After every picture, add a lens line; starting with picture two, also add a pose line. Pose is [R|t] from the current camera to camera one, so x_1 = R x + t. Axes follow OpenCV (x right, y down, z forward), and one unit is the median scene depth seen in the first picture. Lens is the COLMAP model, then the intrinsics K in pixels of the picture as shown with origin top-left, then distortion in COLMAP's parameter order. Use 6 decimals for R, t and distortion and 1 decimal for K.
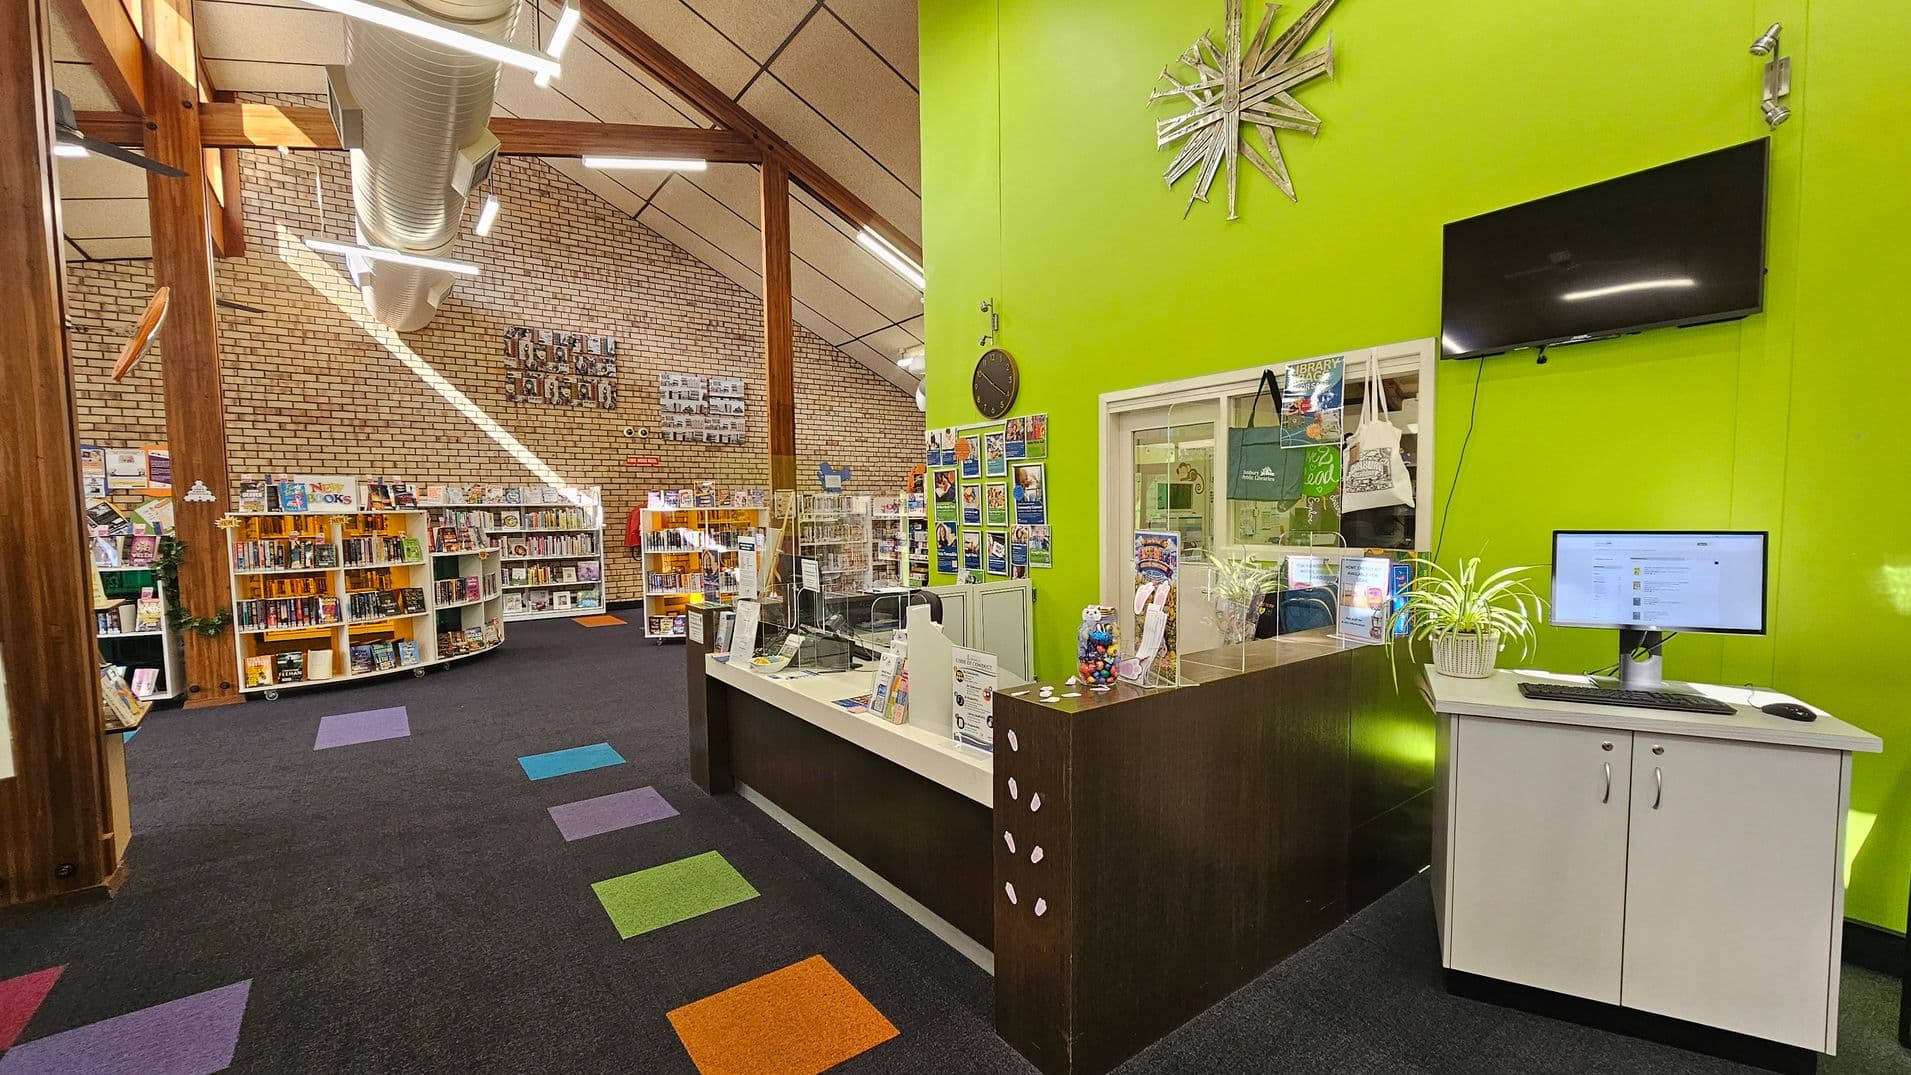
lens RADIAL K [[781.6, 0, 960.4], [0, 781.6, 565.2], [0, 0, 1]] dist [-0.000855, -0.000757]
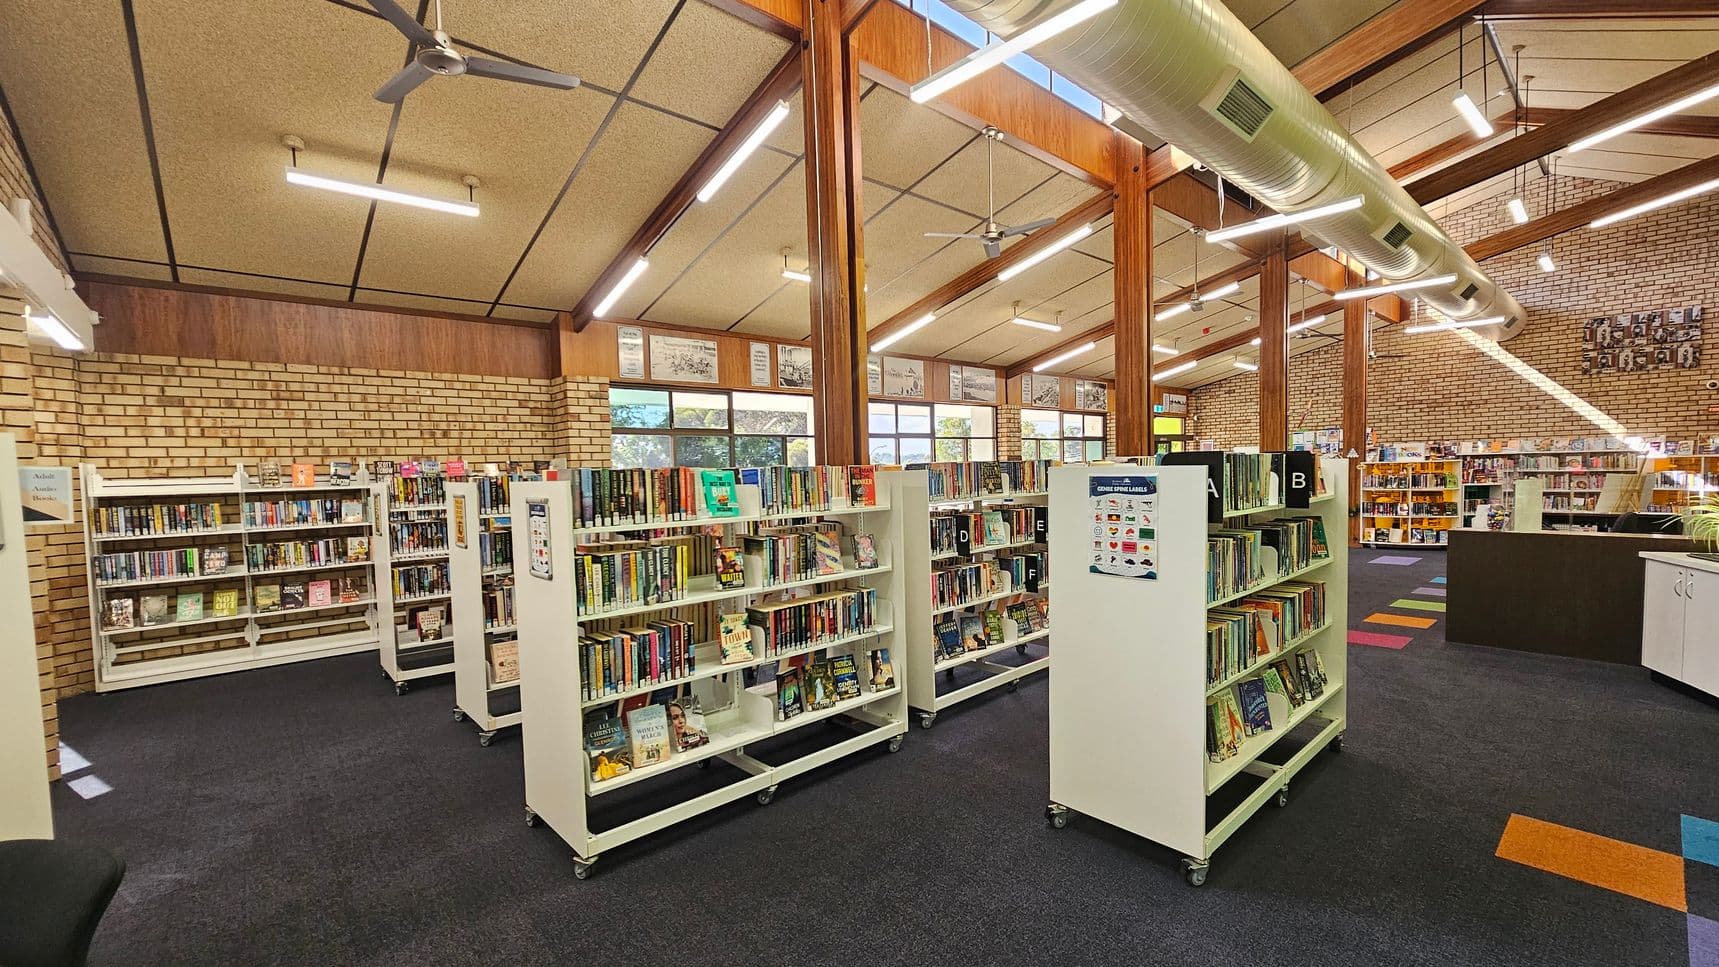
lens RADIAL K [[703.1, 0, 859.2], [0, 703.1, 501.8], [0, 0, 1]] dist [-0.000855, -0.000757]
pose [[0.077442, 0.058248, -0.995294, 0.870630], [-0.046323, 0.997424, 0.054769, 0.002186], [0.995920, 0.041863, 0.079941, -0.538463]]
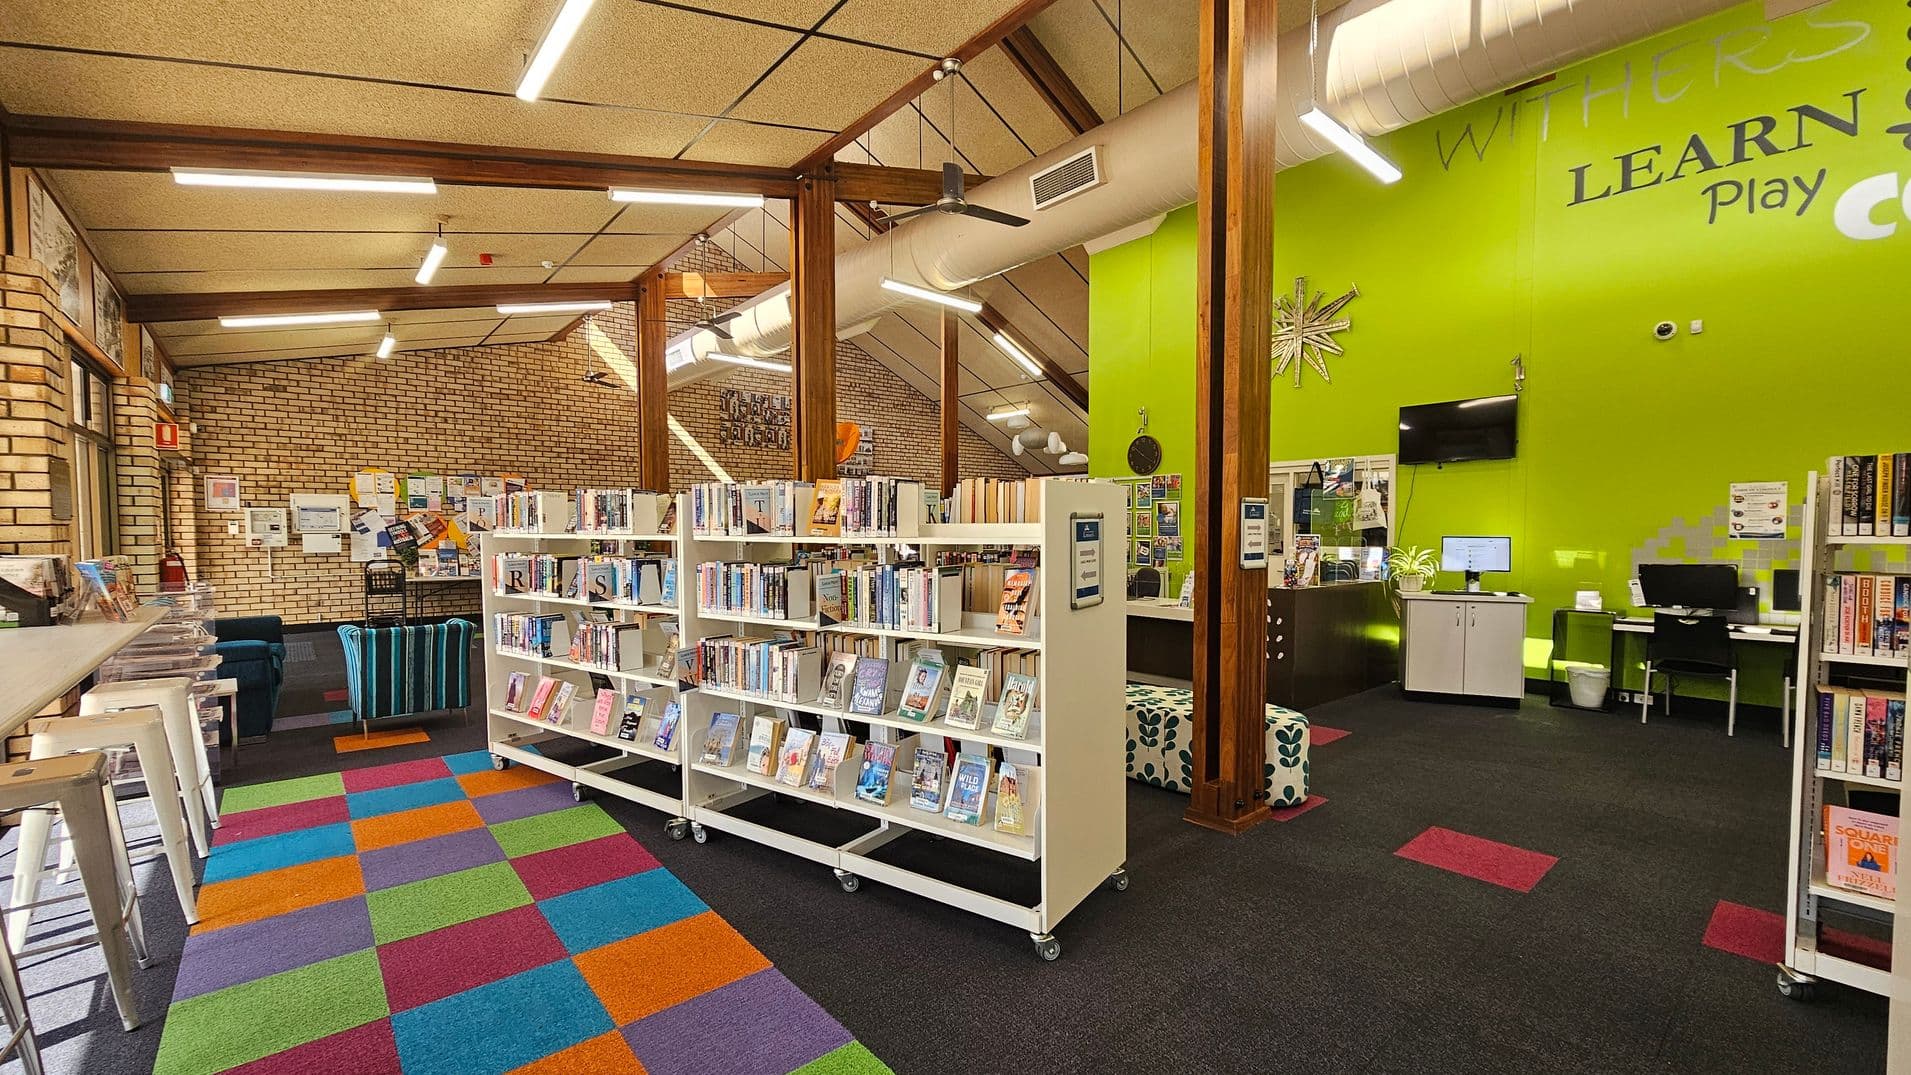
lens RADIAL K [[781.6, 0, 960.5], [0, 781.6, 563.5], [0, 0, 1]] dist [-0.000855, -0.000757]
pose [[0.997822, 0.010000, 0.065196, -0.399404], [-0.008166, 0.999565, -0.028332, 0.051056], [-0.065451, 0.027737, 0.997470, -0.585626]]
